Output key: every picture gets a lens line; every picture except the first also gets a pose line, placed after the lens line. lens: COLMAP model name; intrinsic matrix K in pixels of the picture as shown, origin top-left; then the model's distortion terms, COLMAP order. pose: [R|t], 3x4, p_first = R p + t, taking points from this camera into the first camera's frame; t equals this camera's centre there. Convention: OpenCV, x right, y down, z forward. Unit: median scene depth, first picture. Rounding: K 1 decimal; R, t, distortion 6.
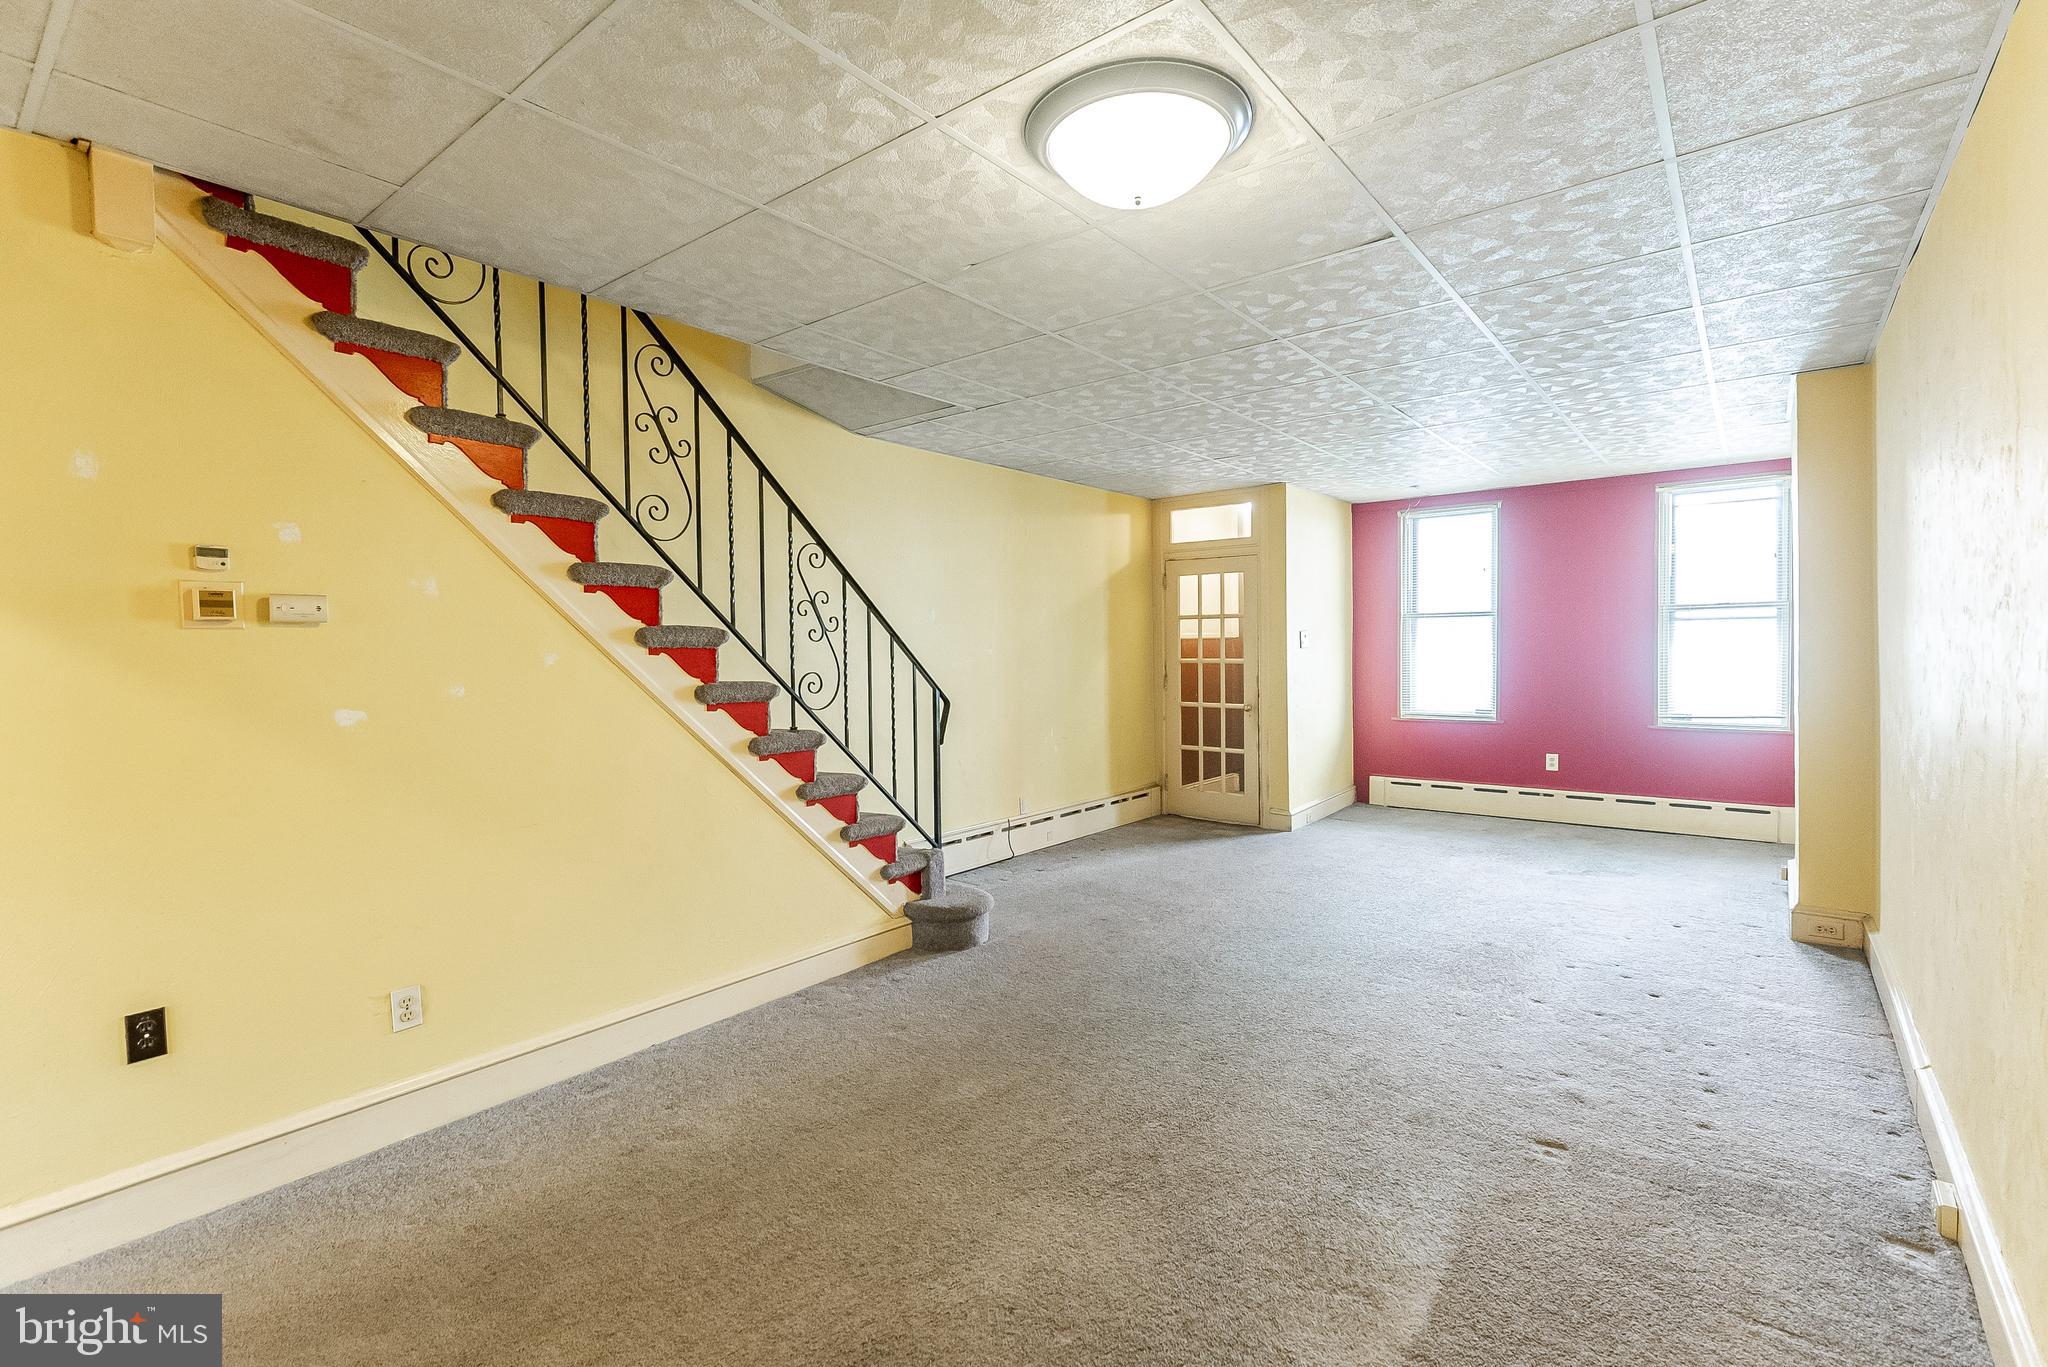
lens RADIAL K [[923.5, 0, 1031.8], [0, 923.5, 672.7], [0, 0, 1]] dist [0.000572, -0.000173]
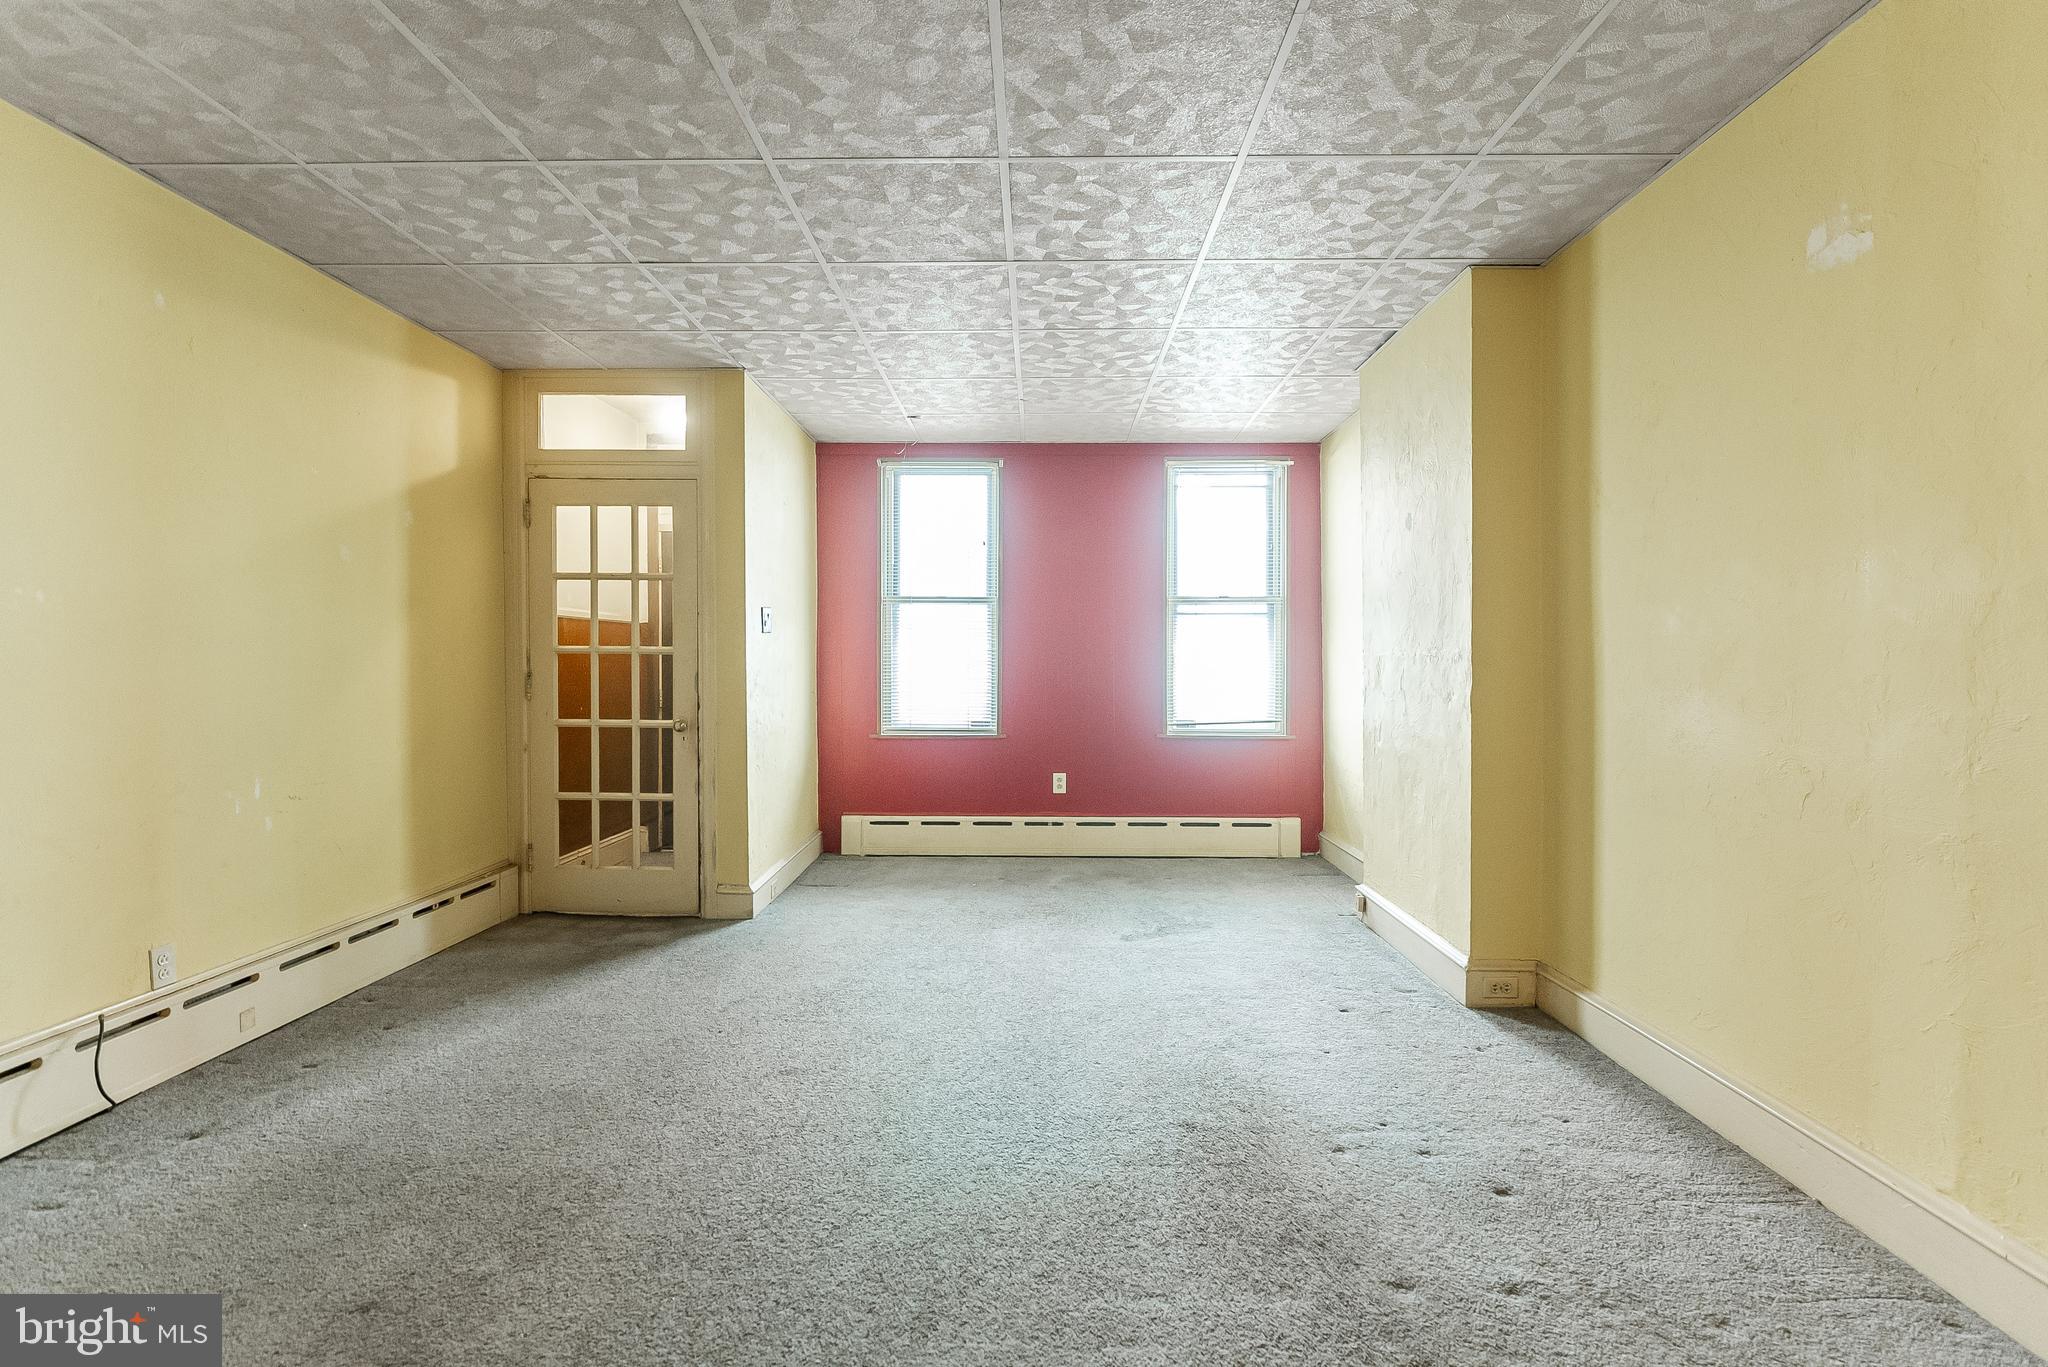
lens RADIAL K [[924.8, 0, 1031.1], [0, 924.8, 683.7], [0, 0, 1]] dist [-0.000703, -0.000574]
pose [[0.791320, 0.002959, 0.611395, 0.044163], [0.003859, 0.999944, -0.009834, 0.017837], [-0.611390, 0.010142, 0.791264, 0.389752]]
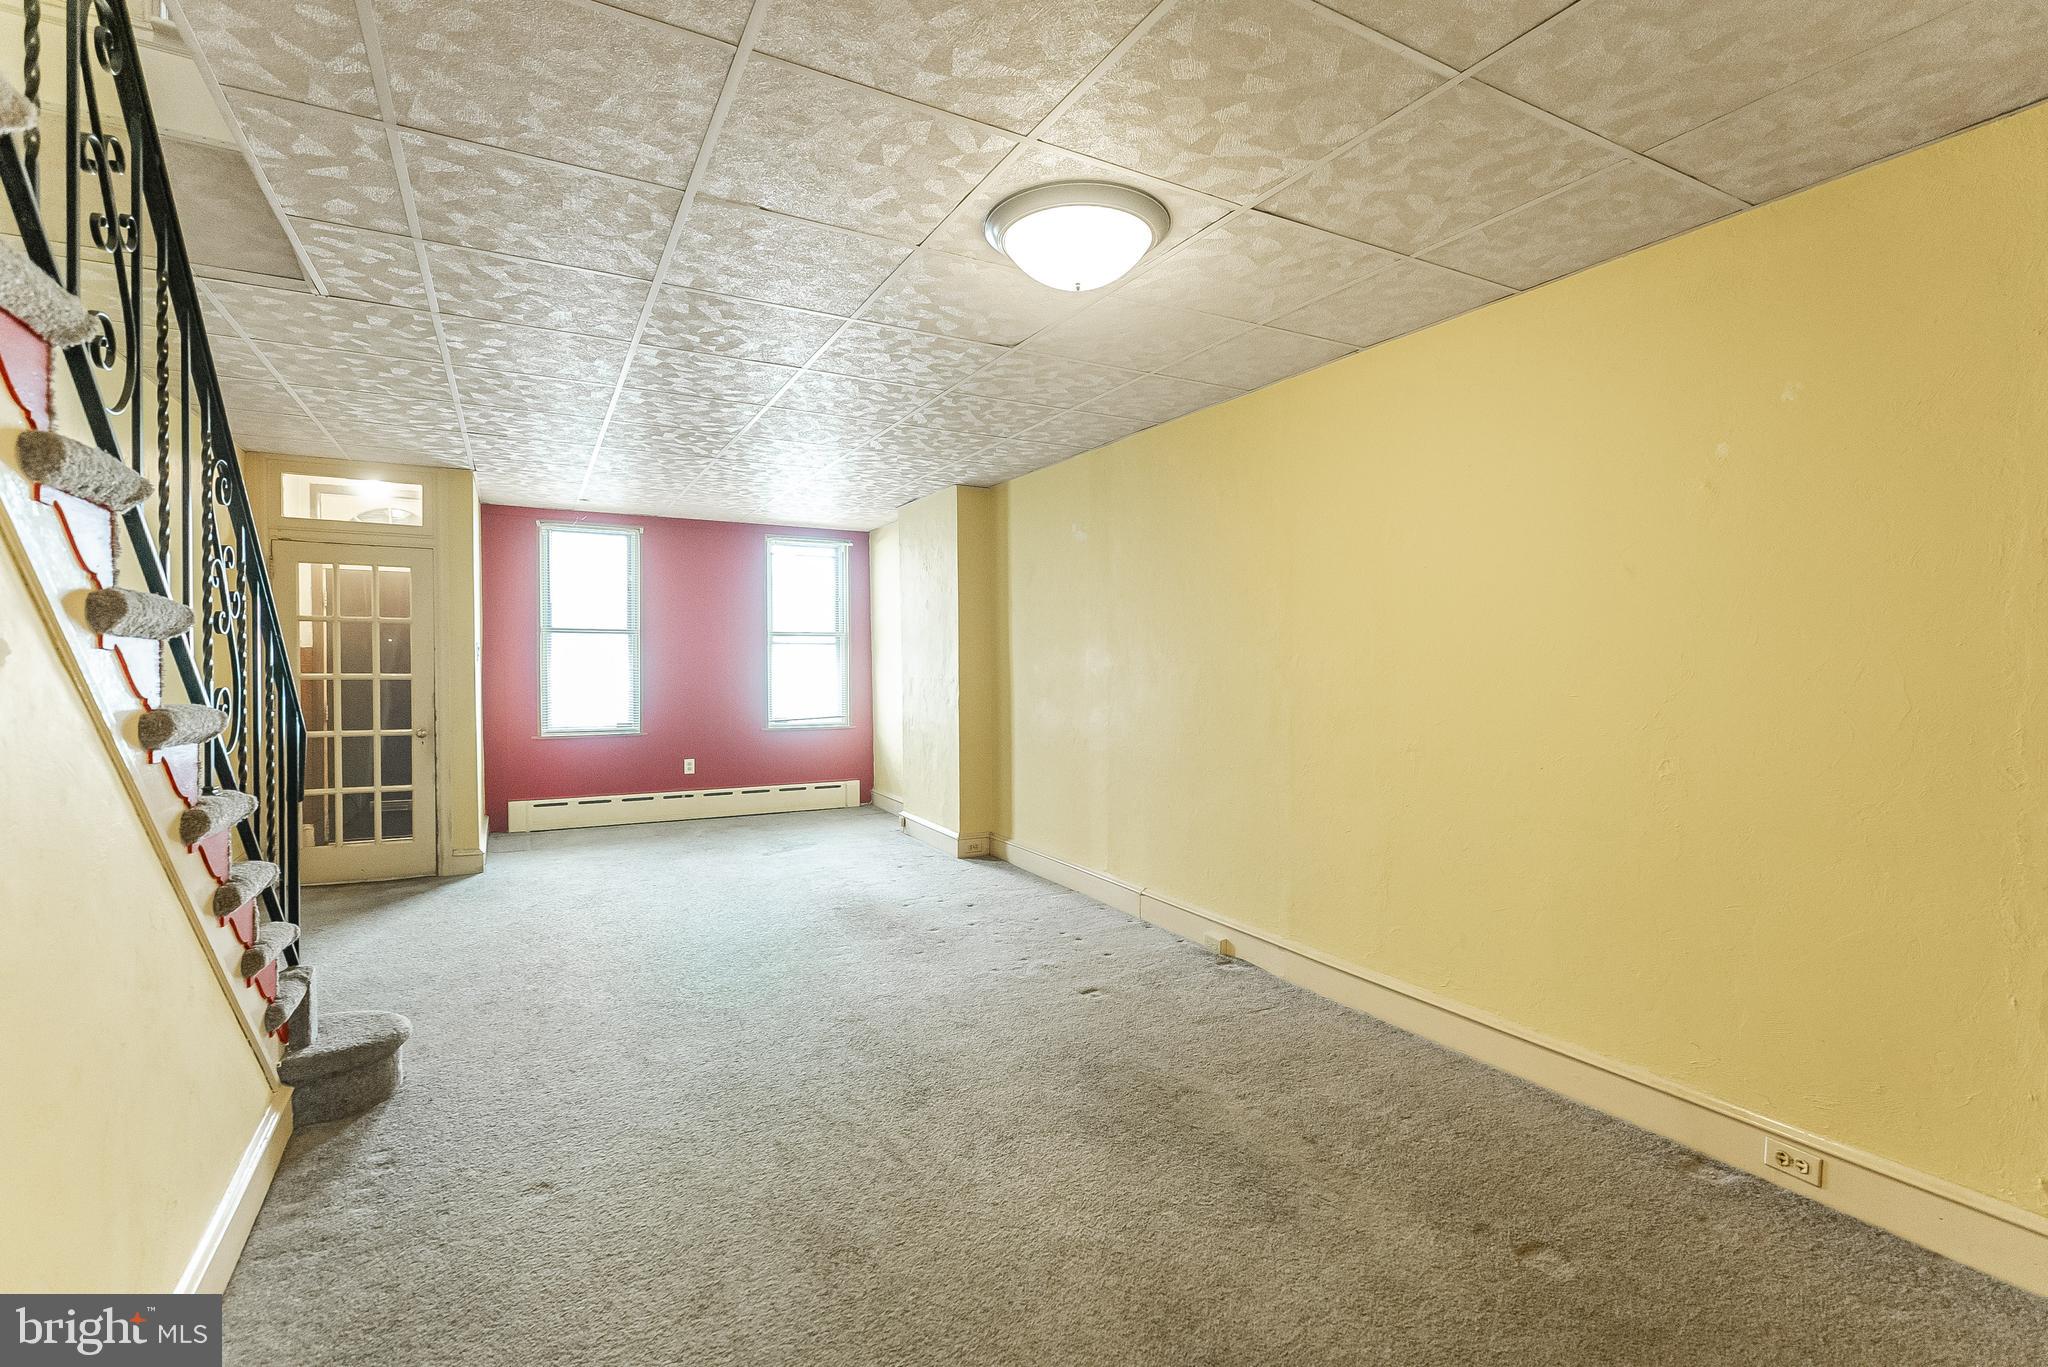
lens RADIAL K [[921.8, 0, 1031.5], [0, 921.8, 678.2], [0, 0, 1]] dist [0.000229, -0.001430]
pose [[0.388842, -0.002132, 0.921302, -0.328732], [0.017843, 0.999827, -0.005217, 0.003037], [-0.921132, 0.018468, 0.388813, 0.190107]]
